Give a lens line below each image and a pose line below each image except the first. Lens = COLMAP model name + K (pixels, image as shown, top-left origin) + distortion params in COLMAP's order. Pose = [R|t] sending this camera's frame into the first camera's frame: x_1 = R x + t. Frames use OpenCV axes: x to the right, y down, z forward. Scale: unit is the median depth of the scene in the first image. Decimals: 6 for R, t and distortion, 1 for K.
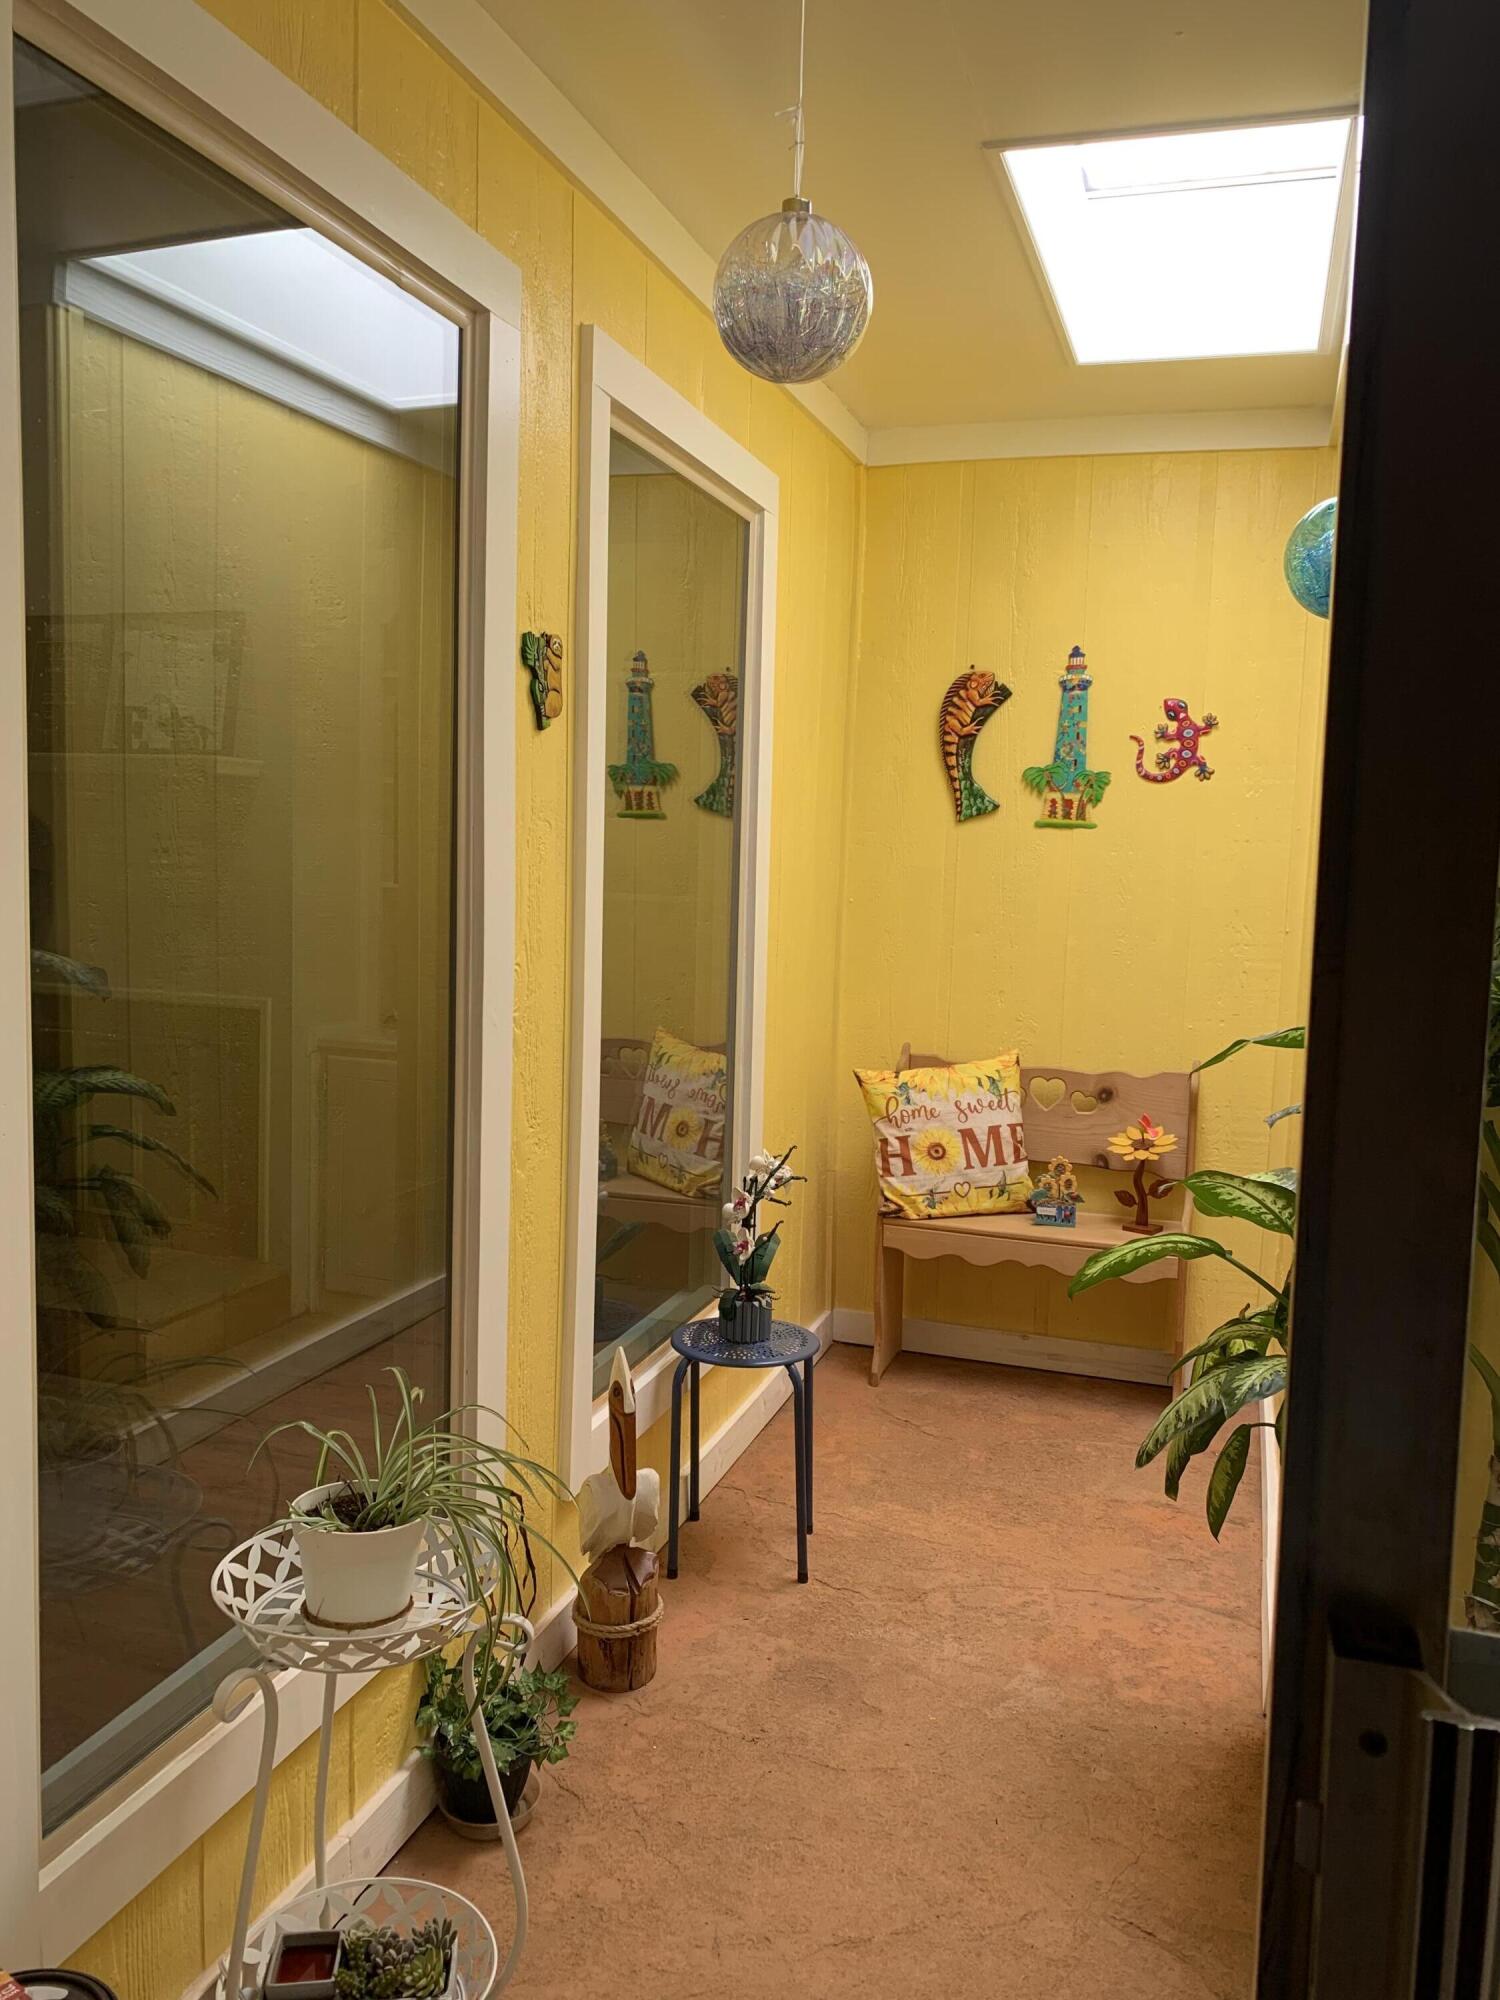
lens RADIAL K [[1536.1, 0, 722.1], [0, 1536.1, 1001.8], [0, 0, 1]] dist [0.151028, -0.350090]
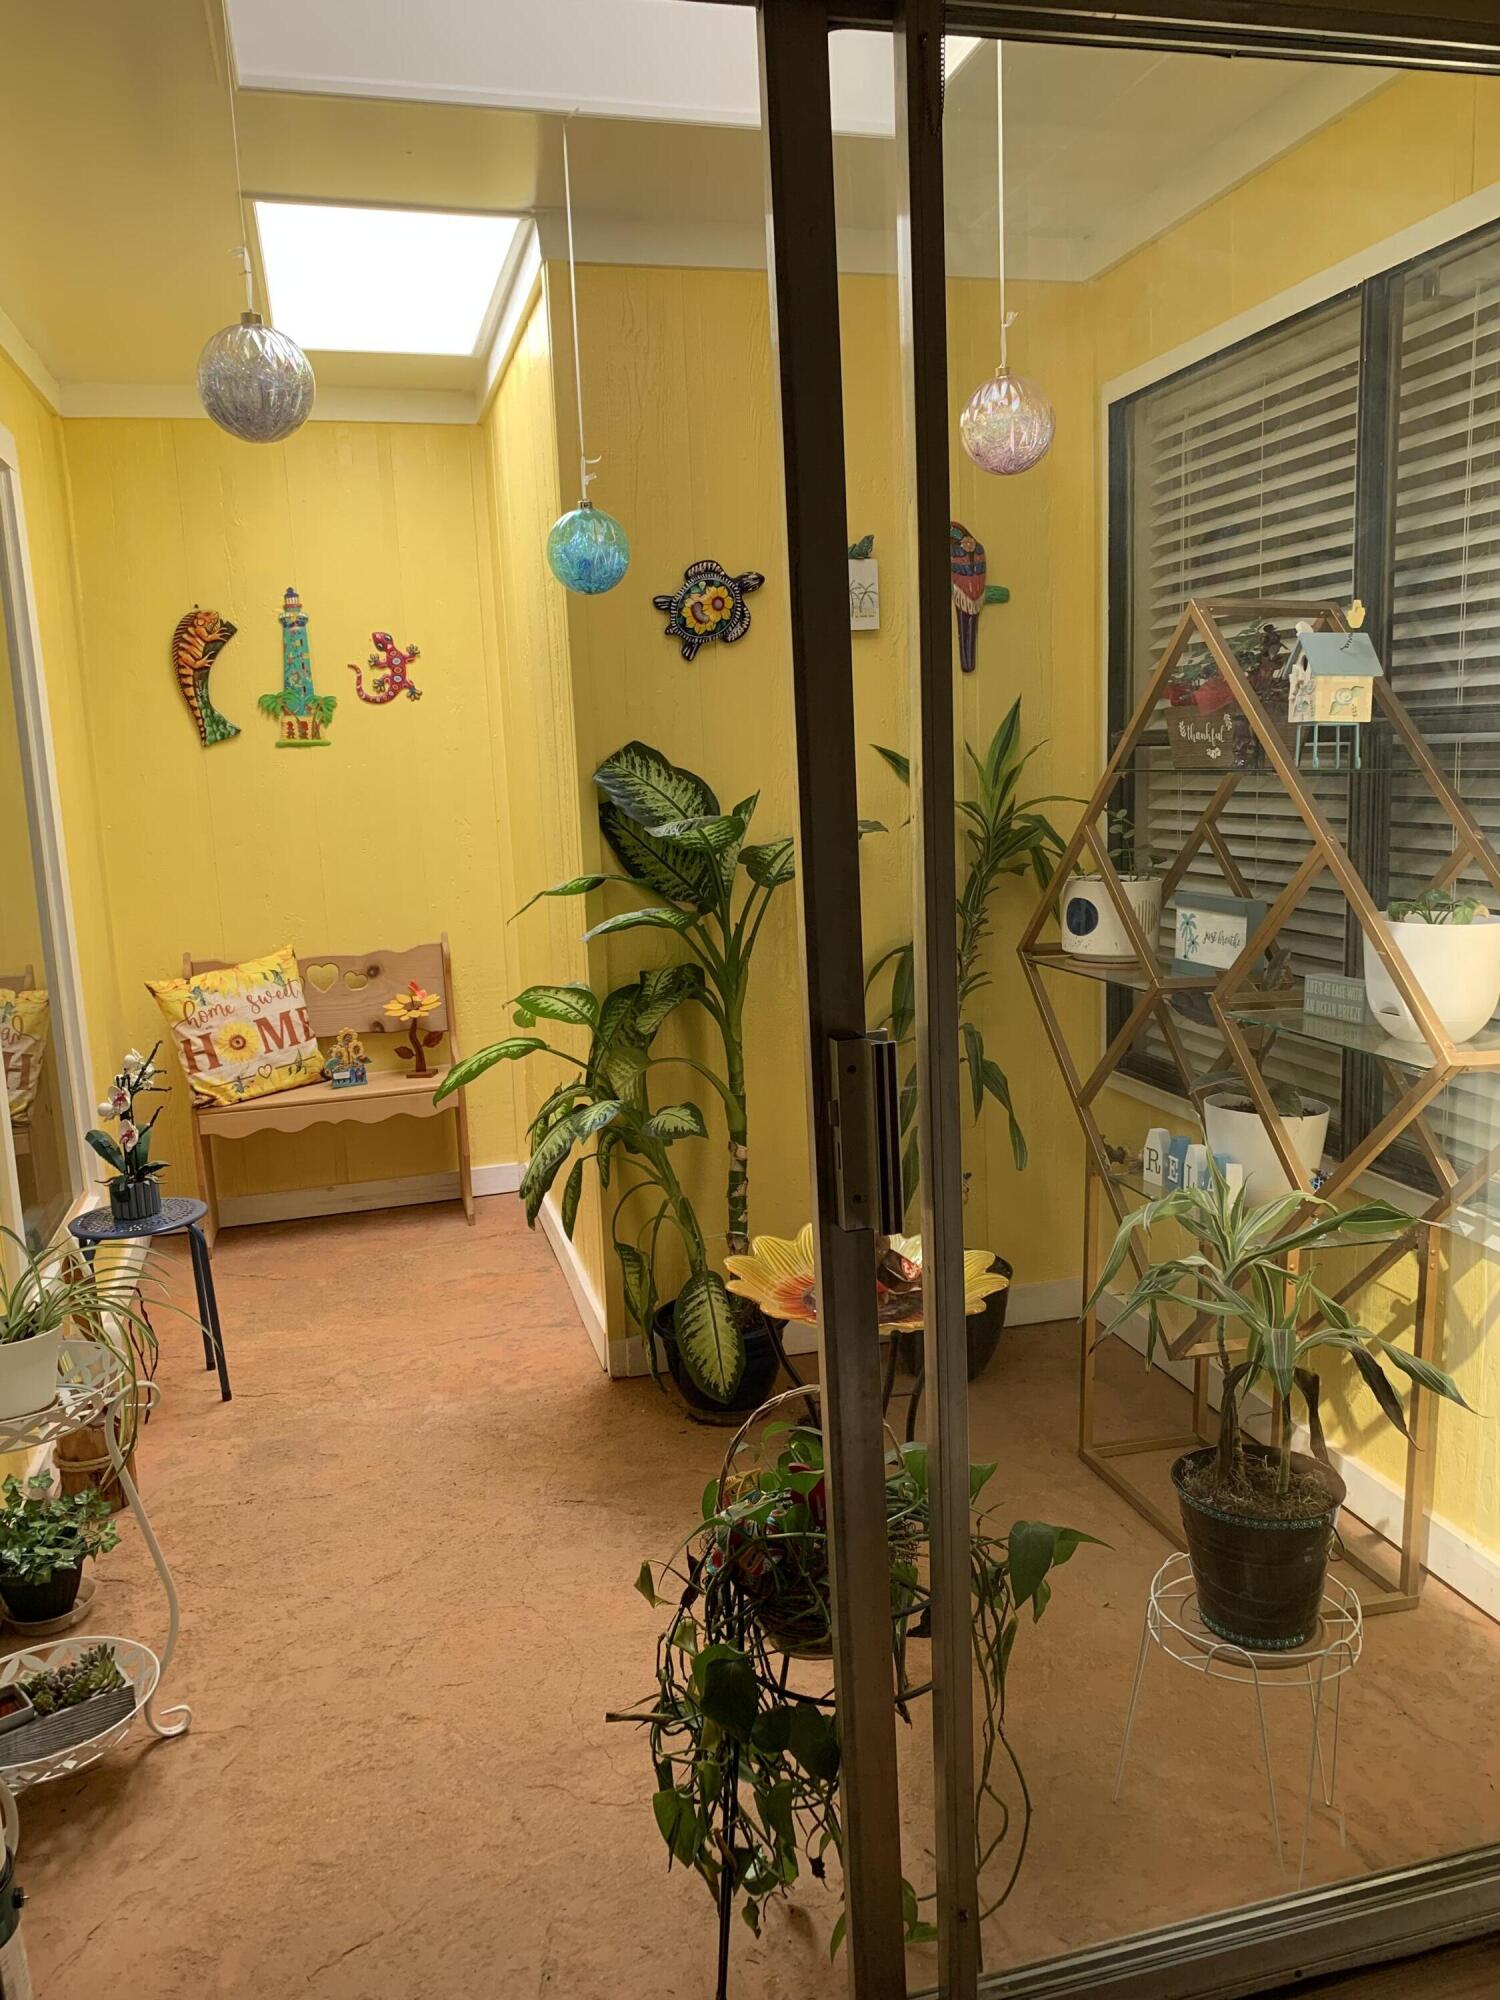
lens RADIAL K [[1539.6, 0, 741.0], [0, 1539.6, 991.0], [0, 0, 1]] dist [0.018006, -0.001796]
pose [[0.836162, -0.150830, 0.527336, -0.140227], [0.124010, 0.988538, 0.086110, 0.008700], [-0.534279, -0.006607, 0.845282, -0.143827]]
